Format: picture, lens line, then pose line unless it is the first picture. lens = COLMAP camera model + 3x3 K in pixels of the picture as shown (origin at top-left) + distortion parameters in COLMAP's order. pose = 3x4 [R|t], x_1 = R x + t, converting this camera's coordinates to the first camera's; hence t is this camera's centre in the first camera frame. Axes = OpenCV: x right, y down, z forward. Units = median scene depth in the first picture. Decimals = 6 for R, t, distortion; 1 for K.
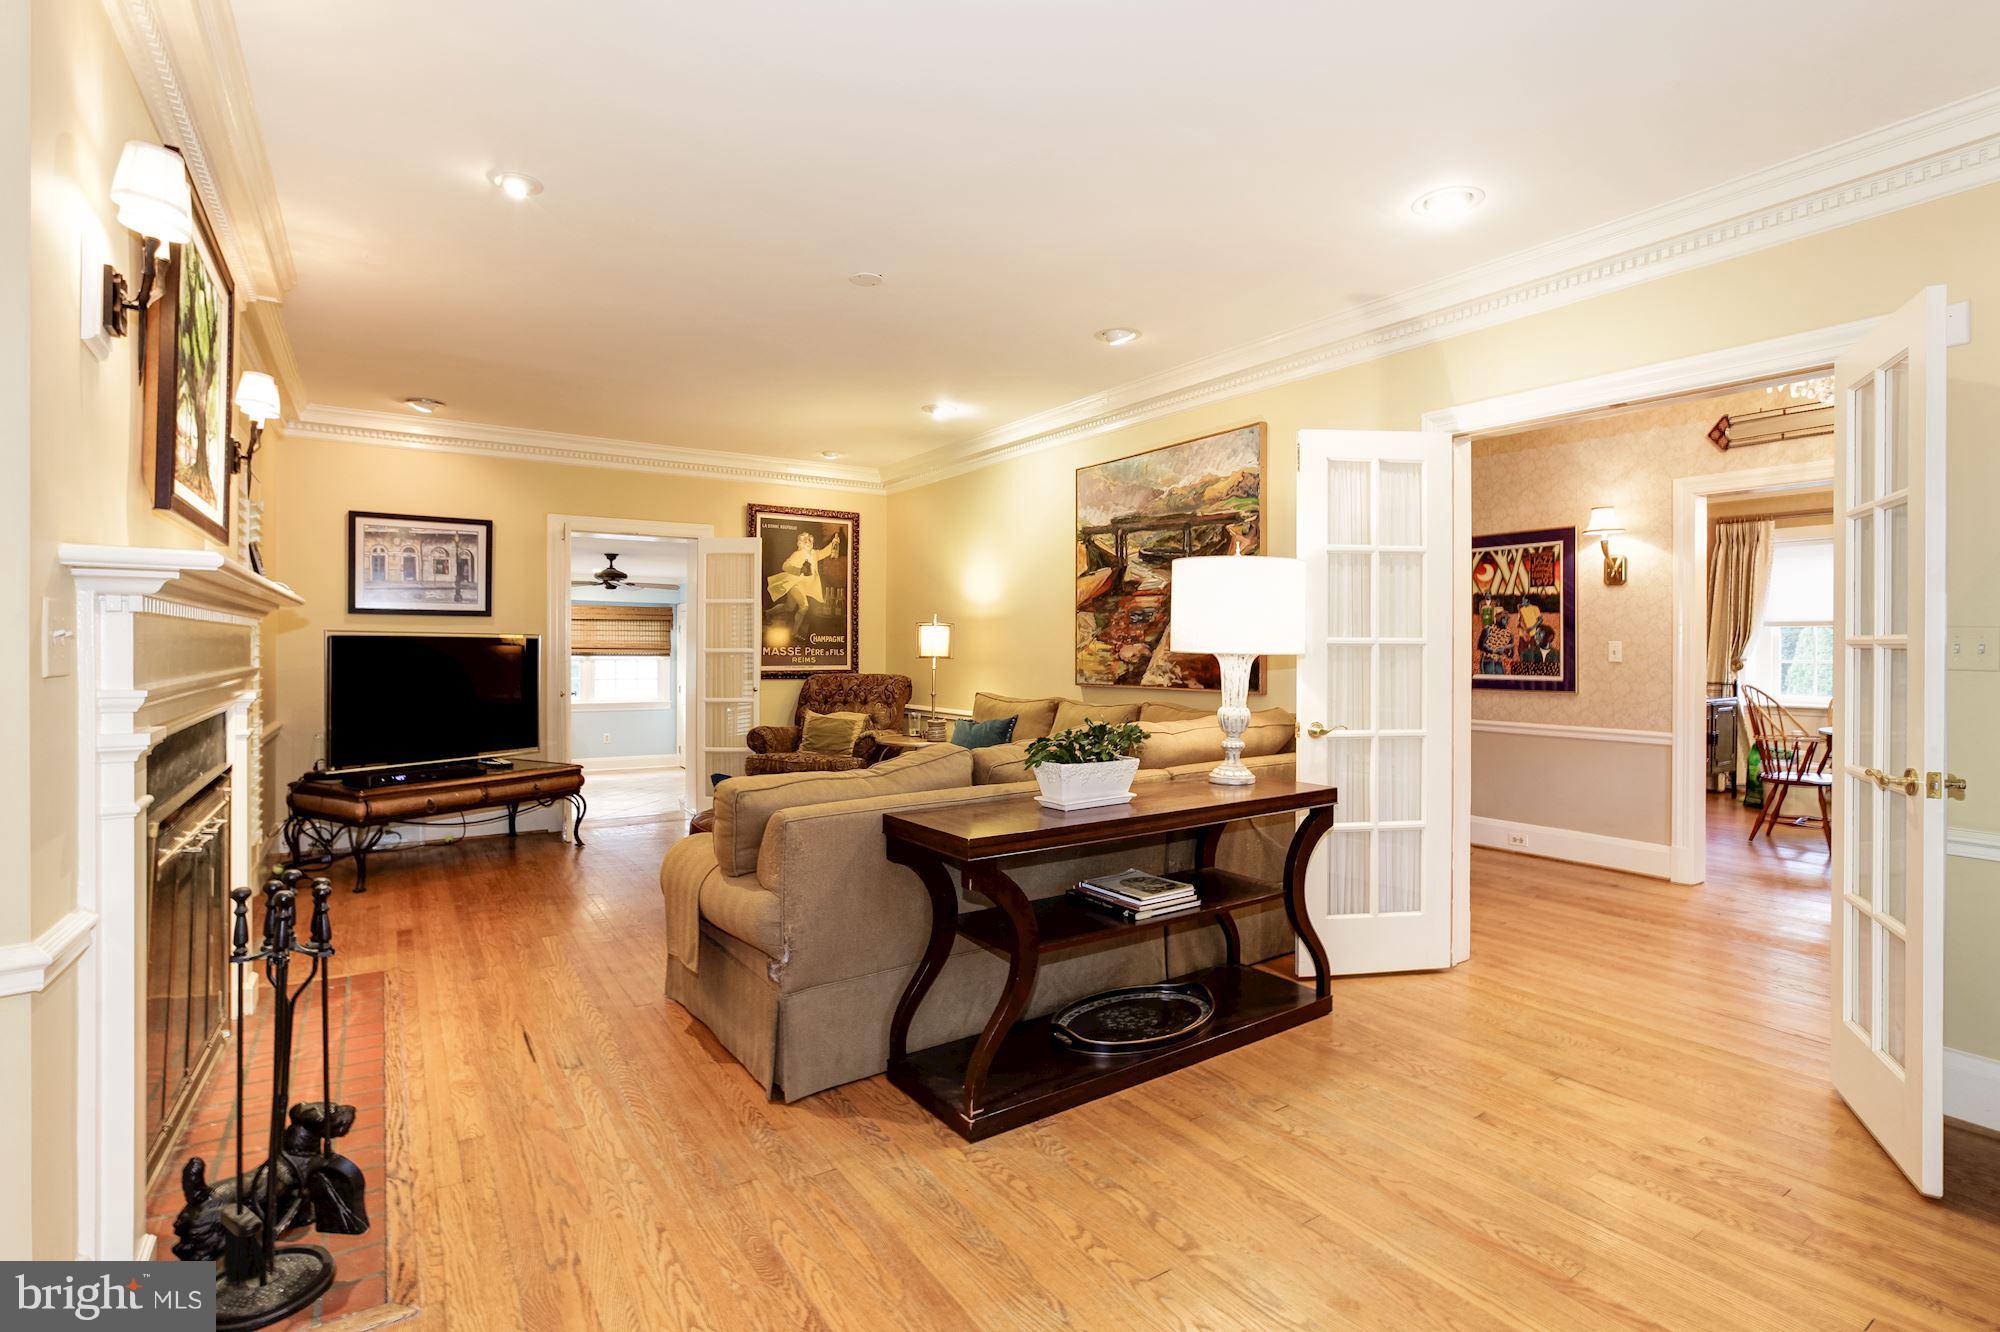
lens RADIAL K [[944.3, 0, 990.7], [0, 944.3, 654.0], [0, 0, 1]] dist [-0.029372, 0.008529]
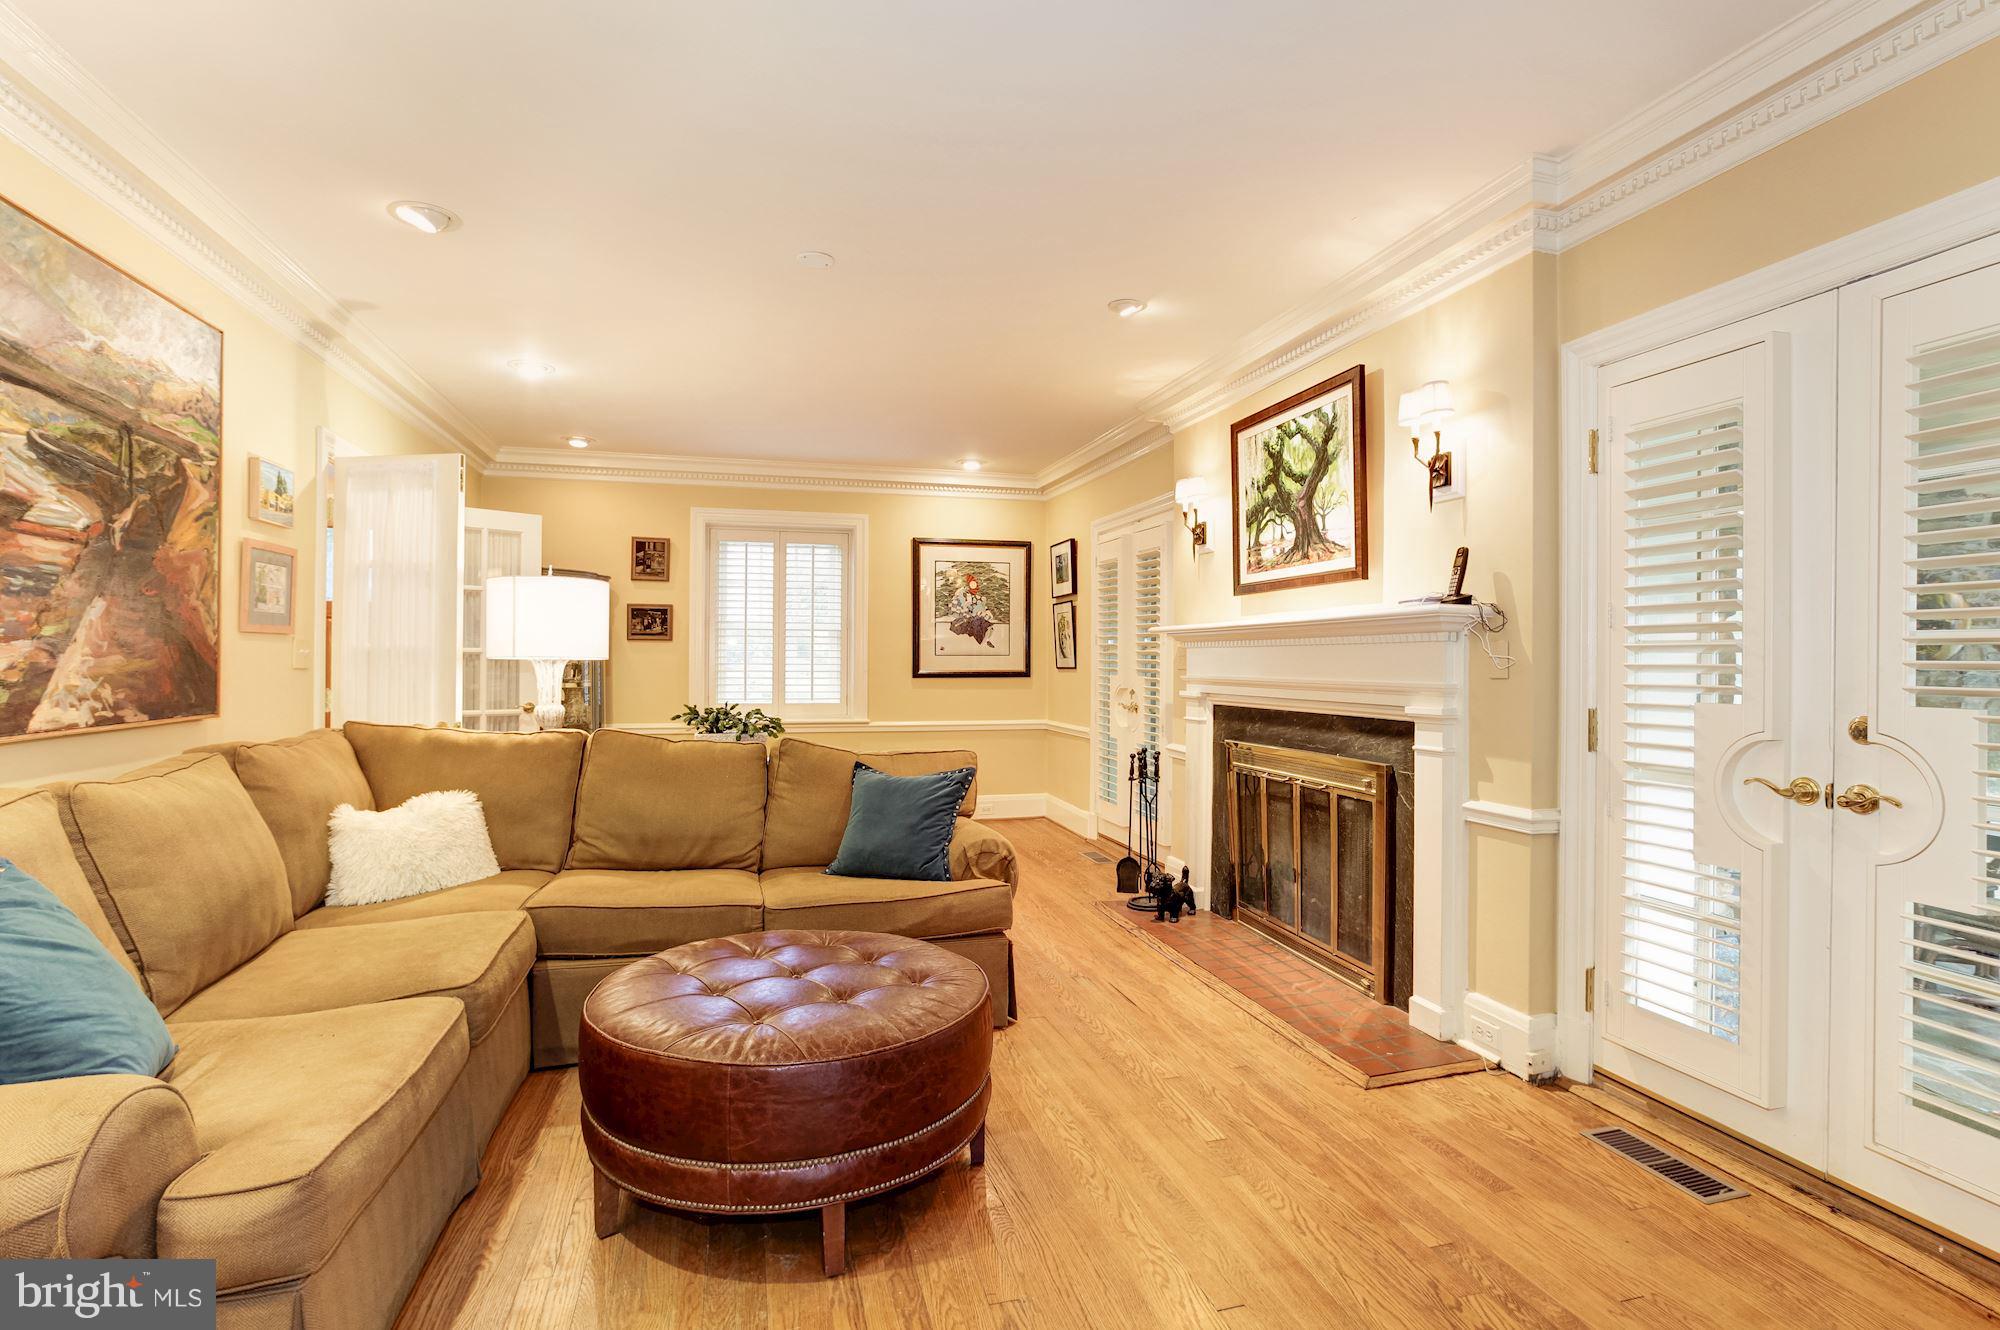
lens RADIAL K [[944.3, 0, 1002.7], [0, 944.3, 667.7], [0, 0, 1]] dist [-0.029372, 0.008529]
pose [[-0.953506, -0.007627, 0.301277, -0.623683], [-0.003731, 0.999902, 0.013505, -0.008266], [-0.301351, 0.011753, -0.953441, 1.926039]]
